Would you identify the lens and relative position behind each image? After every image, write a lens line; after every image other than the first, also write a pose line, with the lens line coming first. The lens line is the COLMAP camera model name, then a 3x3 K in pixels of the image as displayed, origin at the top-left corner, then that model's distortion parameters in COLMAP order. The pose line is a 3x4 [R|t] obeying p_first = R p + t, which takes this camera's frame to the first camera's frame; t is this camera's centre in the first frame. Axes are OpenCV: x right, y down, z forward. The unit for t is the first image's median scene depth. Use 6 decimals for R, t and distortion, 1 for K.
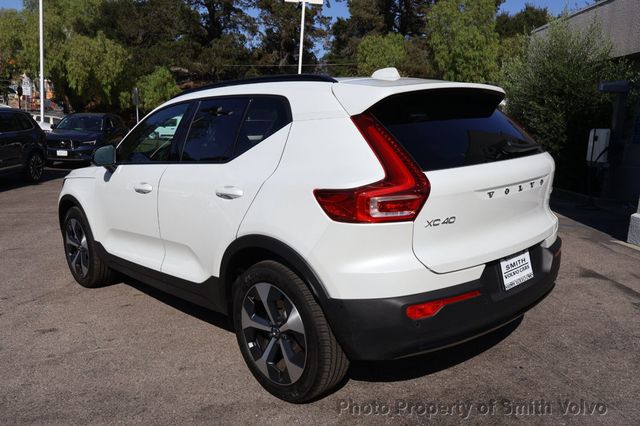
lens RADIAL K [[539.8, 0, 320.0], [0, 539.8, 213.0], [0, 0, 1]] dist [0.030187, -0.061902]
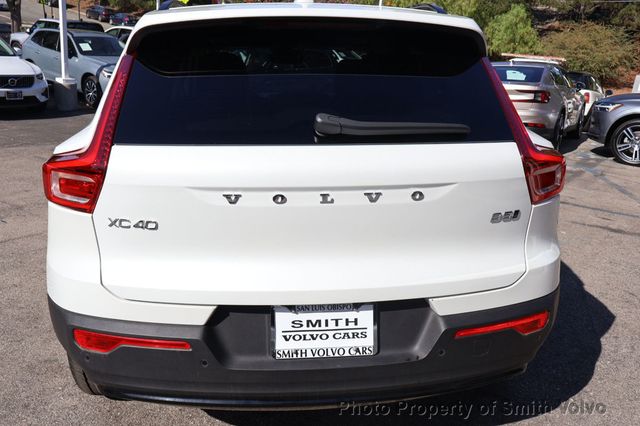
lens RADIAL K [[539.8, 0, 320.0], [0, 539.8, 213.0], [0, 0, 1]] dist [0.030187, -0.061902]
pose [[0.783519, 0.205694, -0.586334, 0.060316], [-0.146148, 0.978152, 0.147851, -0.009784], [0.603936, -0.030152, 0.796462, 0.047112]]
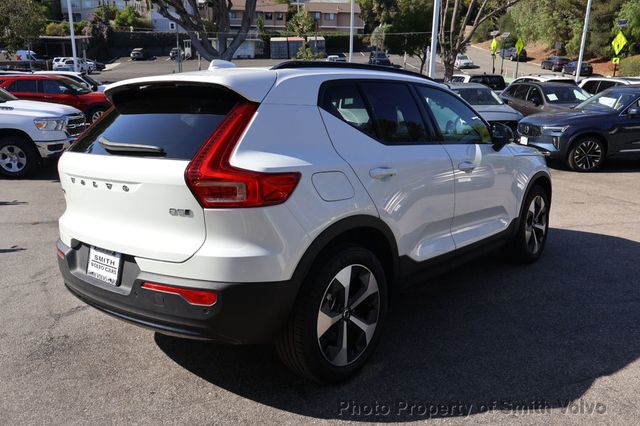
lens RADIAL K [[539.8, 0, 320.0], [0, 539.8, 213.0], [0, 0, 1]] dist [0.030187, -0.061902]
pose [[0.088020, 0.214384, -0.972775, 0.120284], [-0.167253, 0.965882, 0.197732, -0.022680], [0.981977, 0.145296, 0.120873, 0.111853]]
